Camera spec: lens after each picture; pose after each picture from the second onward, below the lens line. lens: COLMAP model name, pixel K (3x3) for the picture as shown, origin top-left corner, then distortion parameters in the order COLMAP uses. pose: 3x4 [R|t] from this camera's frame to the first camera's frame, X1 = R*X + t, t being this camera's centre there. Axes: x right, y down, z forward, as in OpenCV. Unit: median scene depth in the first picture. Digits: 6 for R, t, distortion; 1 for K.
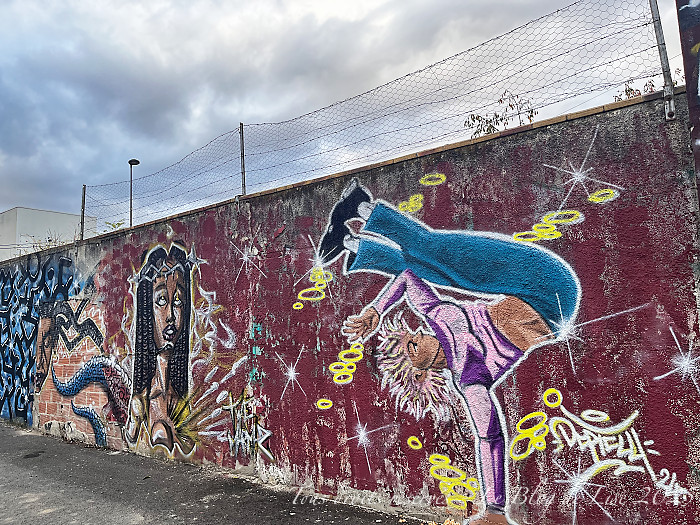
lens RADIAL K [[526.4, 0, 345.7], [0, 526.4, 260.9], [0, 0, 1]] dist [0.054965, -0.072435]
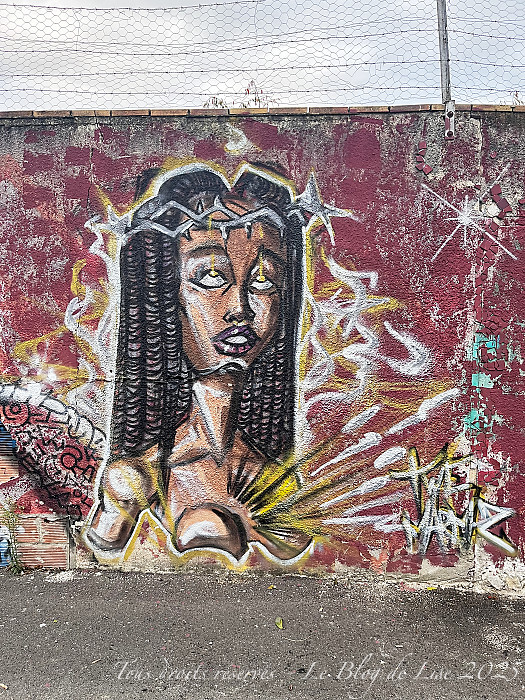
lens RADIAL K [[526.4, 0, 263.7], [0, 526.4, 344.3], [0, 0, 1]] dist [0.054965, -0.072435]
pose [[0.818385, 0.031534, 0.573804, -0.691522], [-0.113347, 0.987736, 0.107378, 0.090900], [-0.563381, -0.152916, 0.811923, 0.640930]]
